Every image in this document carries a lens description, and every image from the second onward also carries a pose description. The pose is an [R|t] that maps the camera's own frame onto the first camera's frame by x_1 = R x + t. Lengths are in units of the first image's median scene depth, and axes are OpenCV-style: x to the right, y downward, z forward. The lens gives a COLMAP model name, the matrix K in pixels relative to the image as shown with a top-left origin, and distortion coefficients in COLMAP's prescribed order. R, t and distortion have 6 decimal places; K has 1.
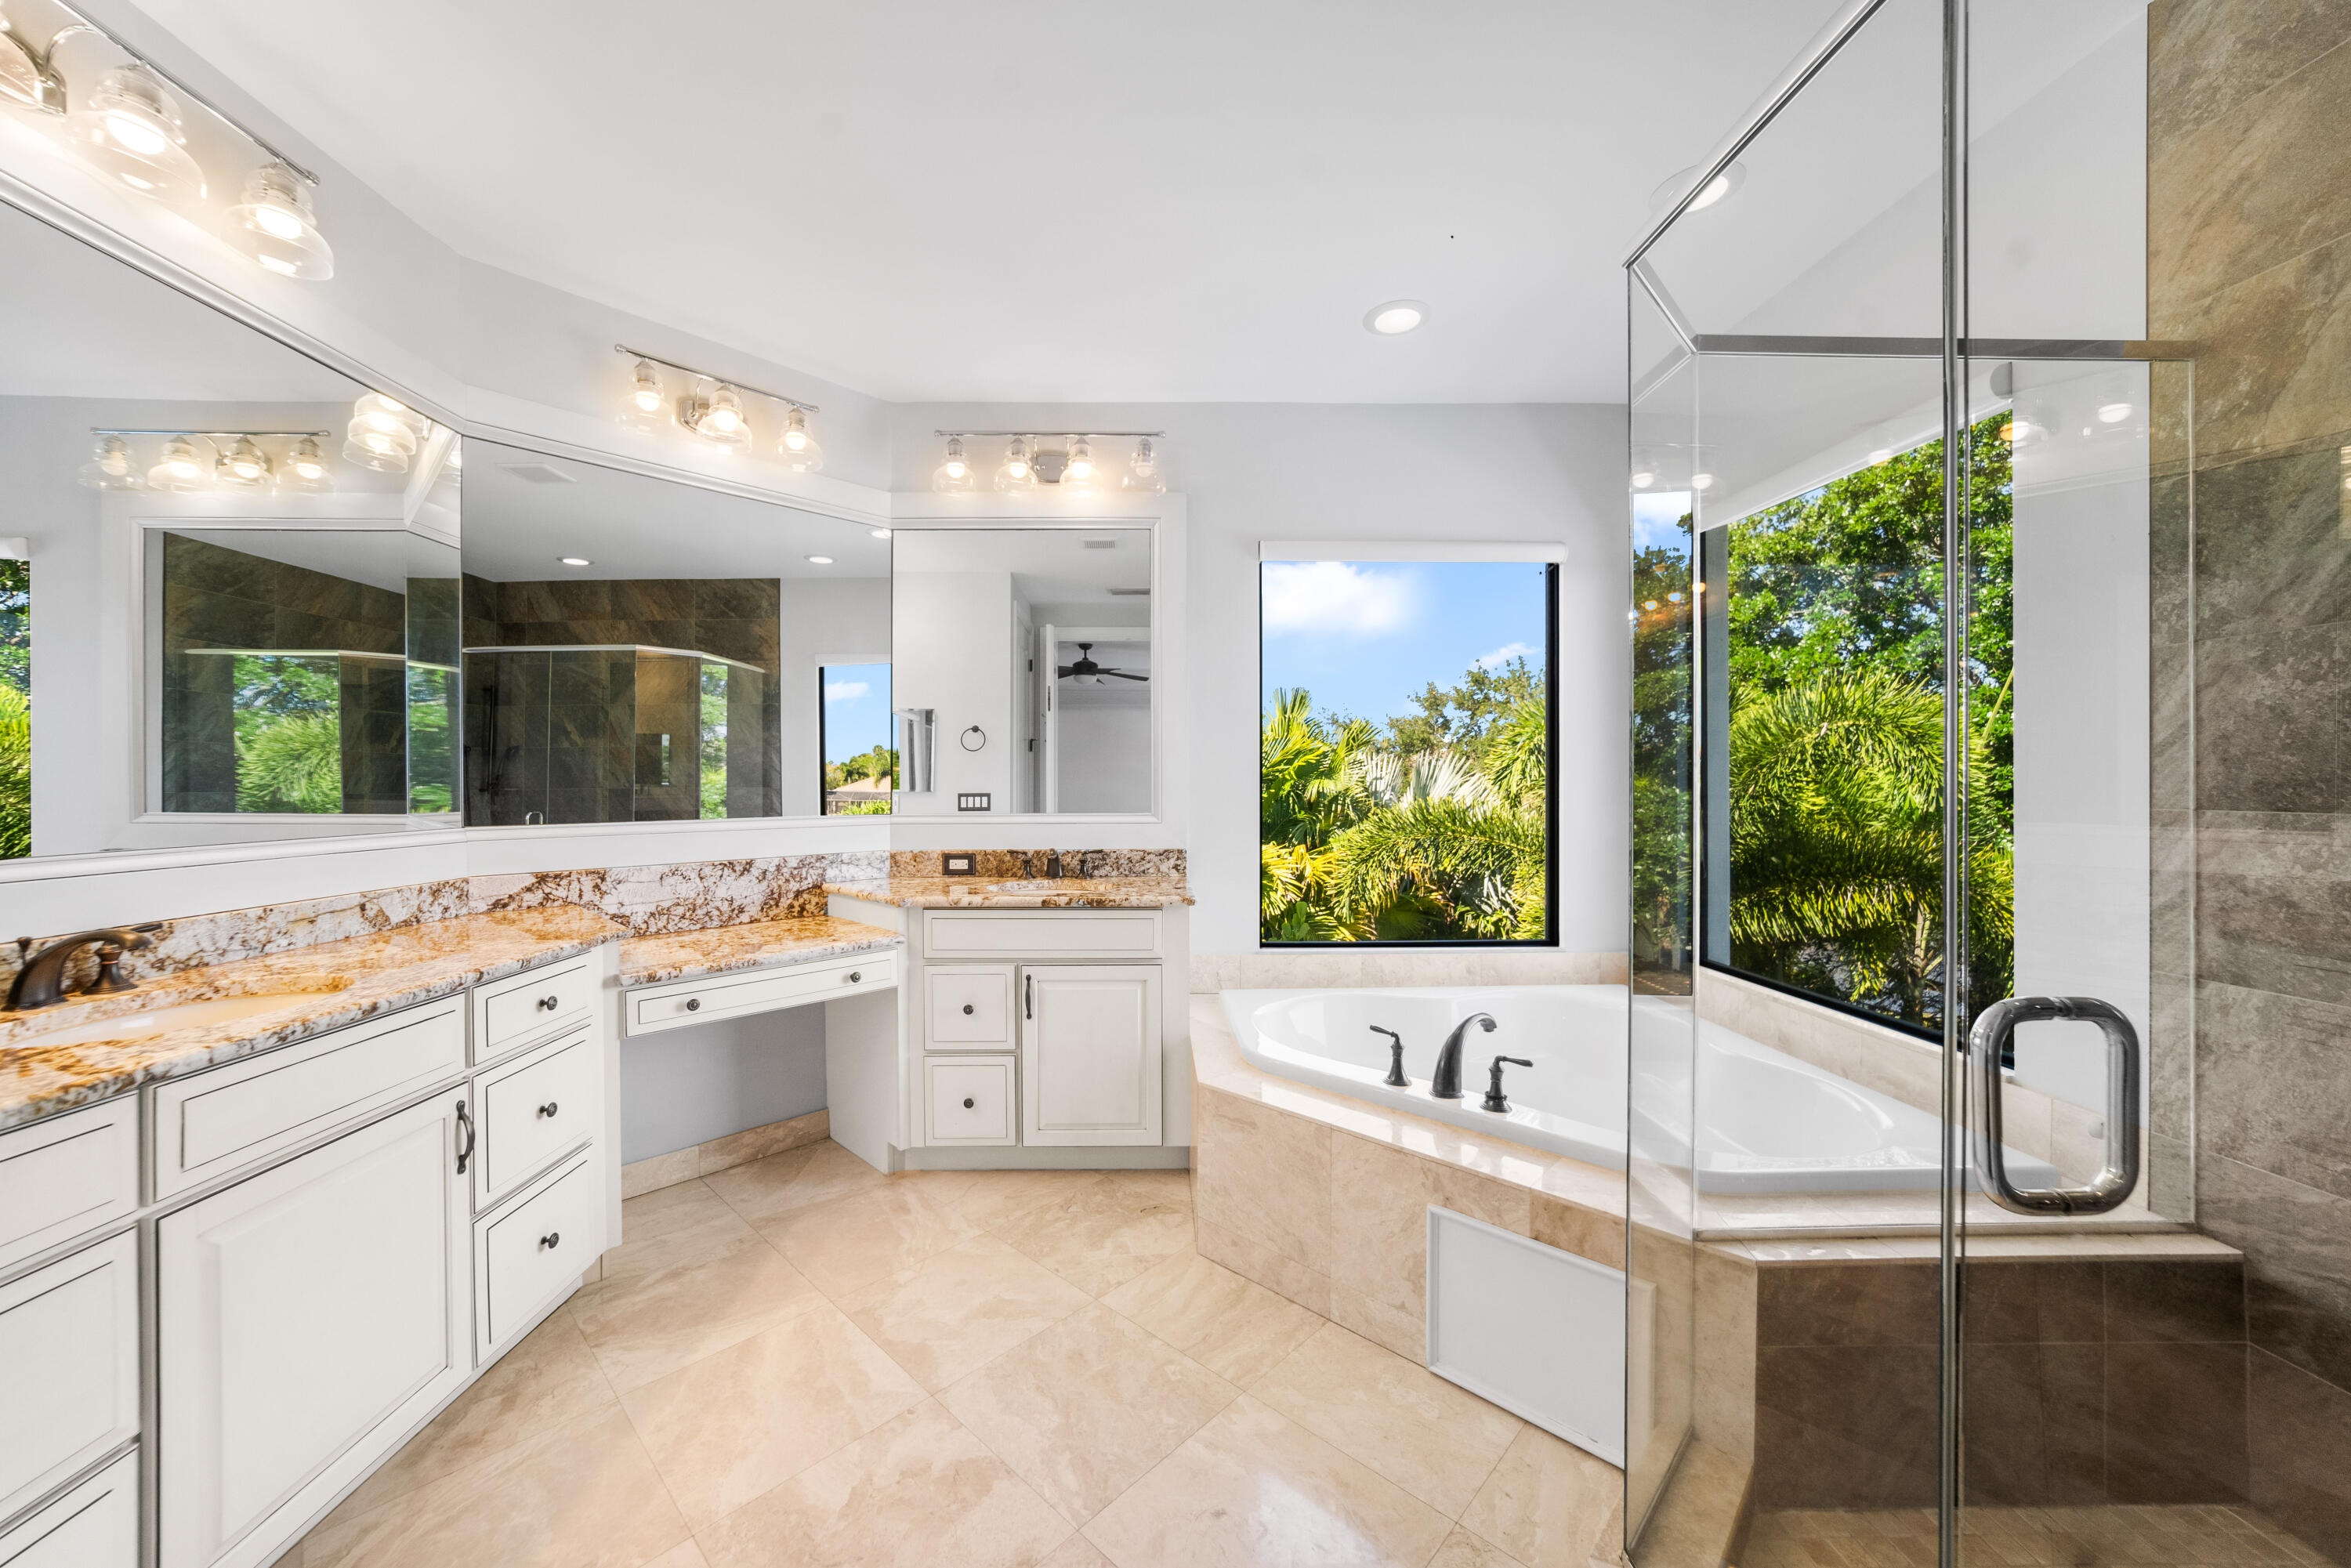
lens RADIAL K [[863.2, 0, 1175.6], [0, 863.2, 787.7], [0, 0, 1]] dist [-0.001729, 0.002170]
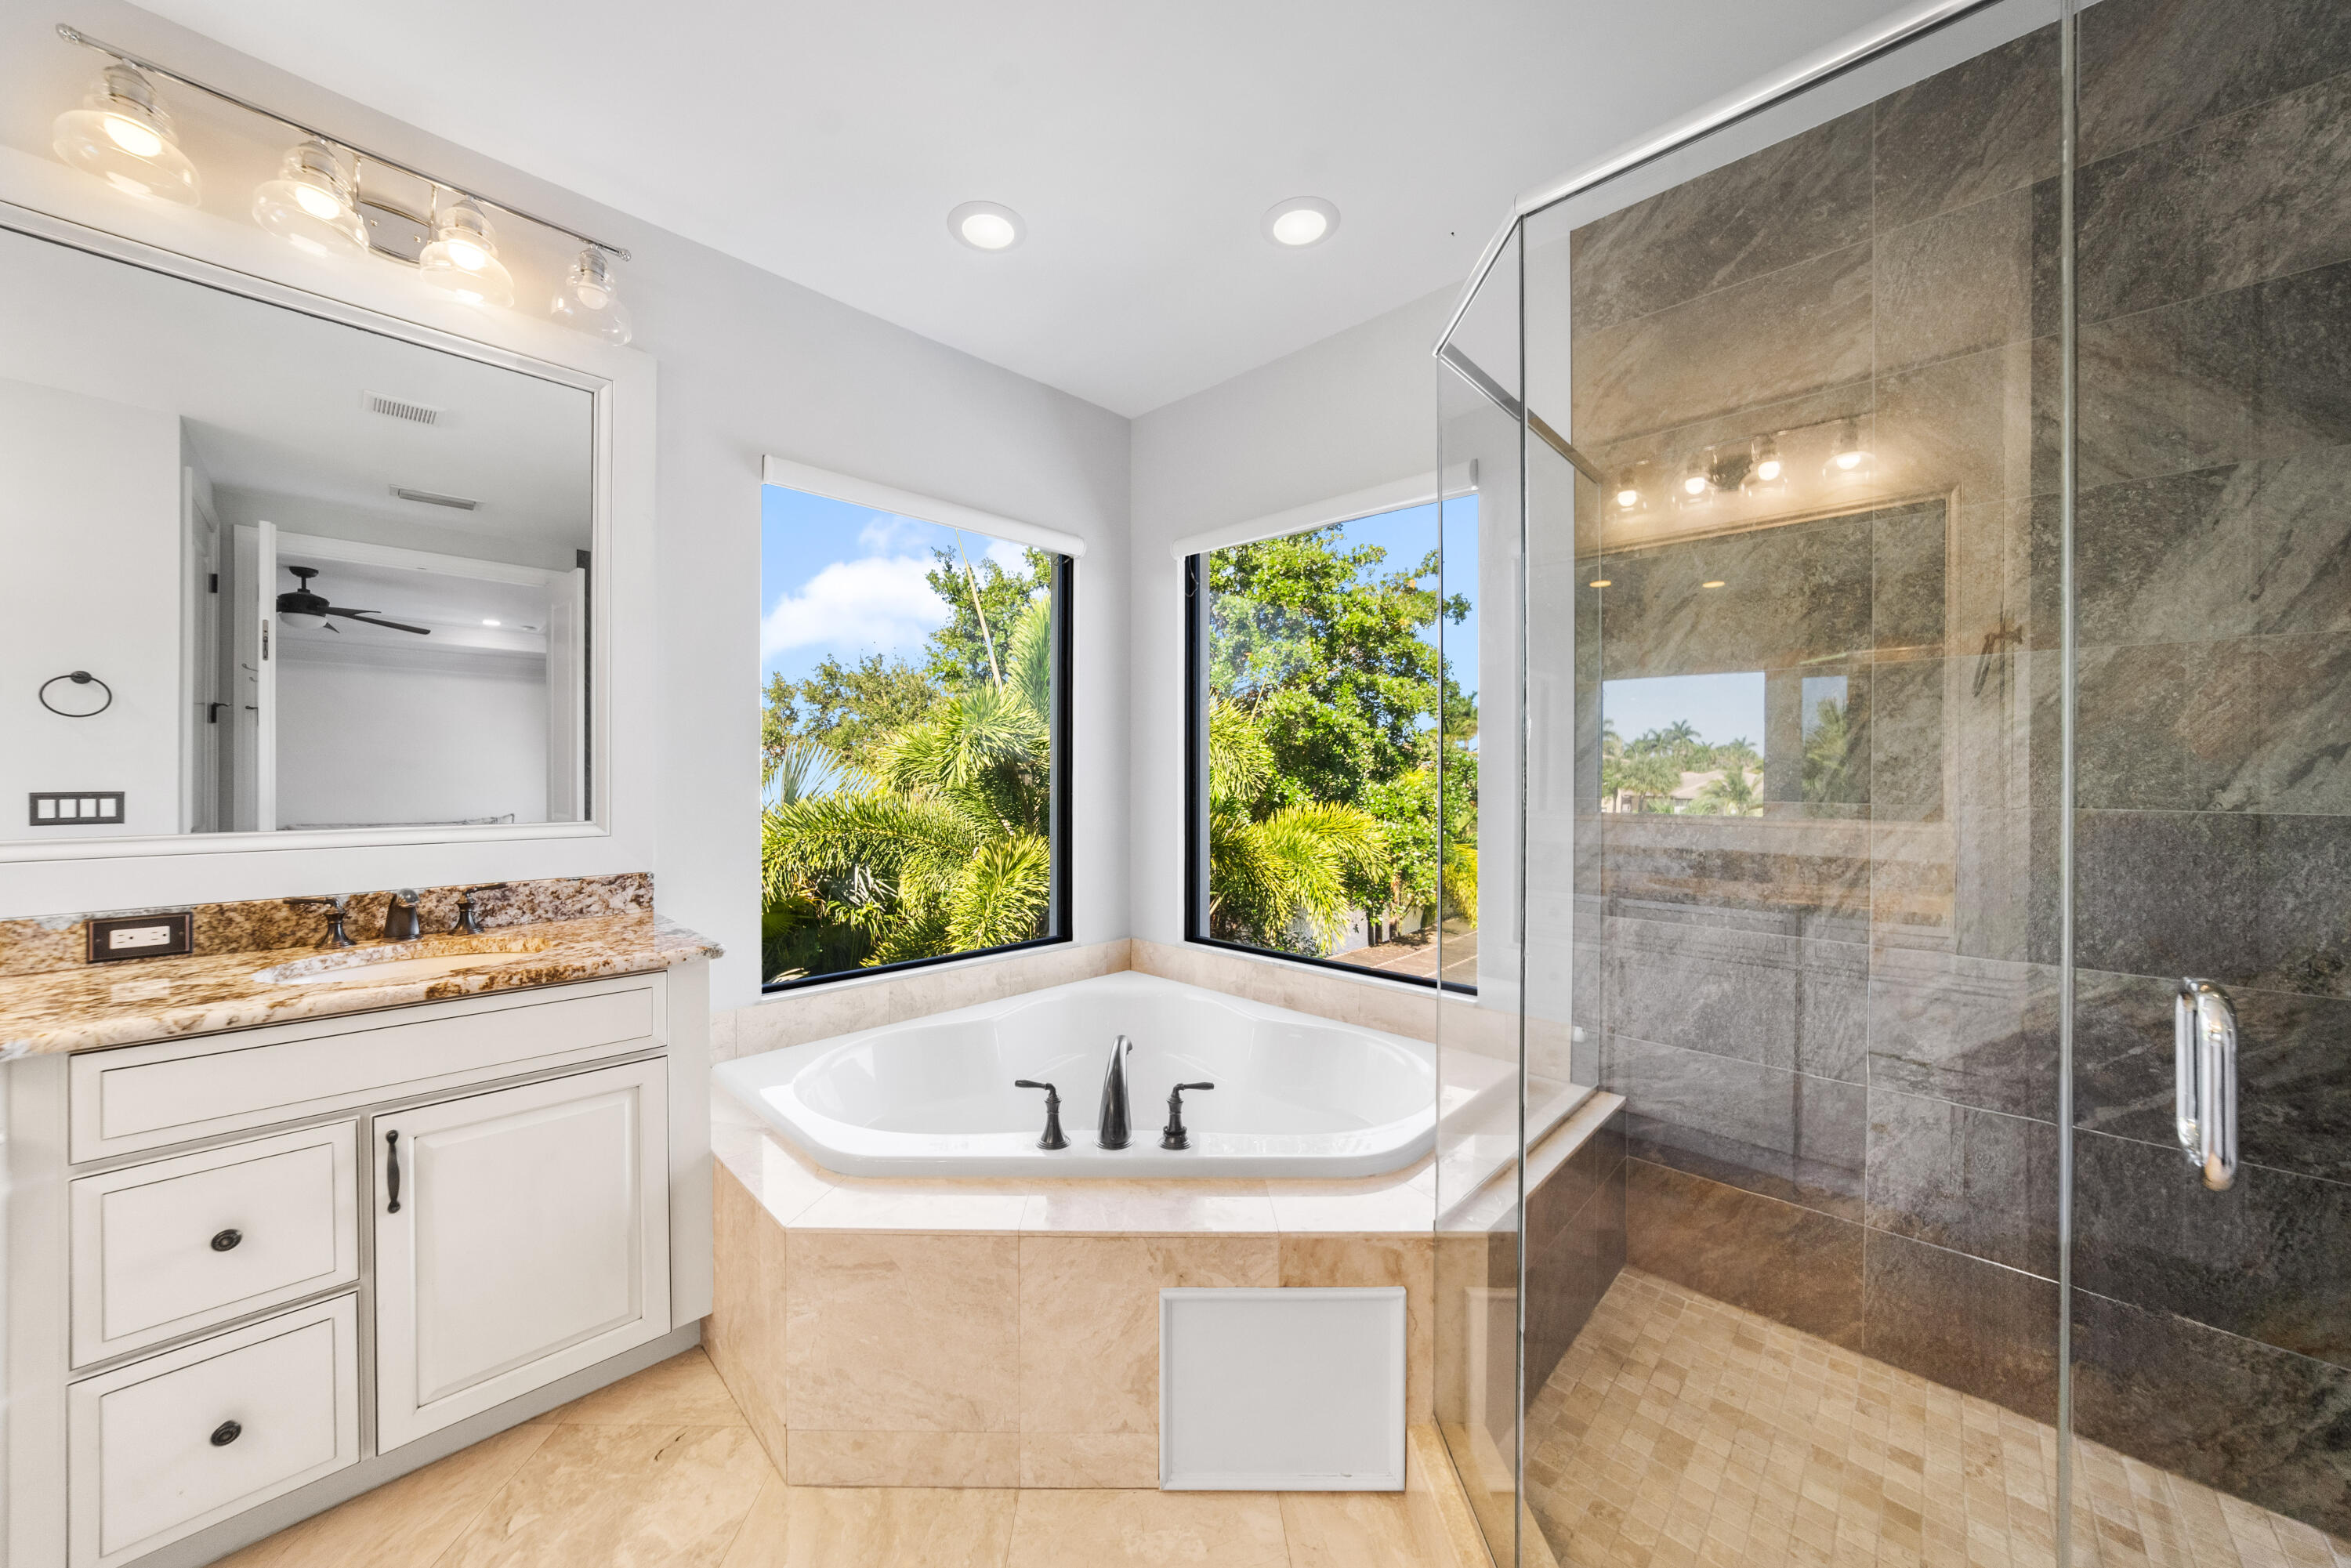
lens RADIAL K [[817.1, 0, 1161.3], [0, 817.1, 778.8], [0, 0, 1]] dist [-0.020098, 0.005522]
pose [[0.727565, 0.001267, 0.686037, -0.173210], [0.000095, 0.999998, -0.001948, -0.002442], [-0.686039, 0.001482, 0.727564, 0.319229]]
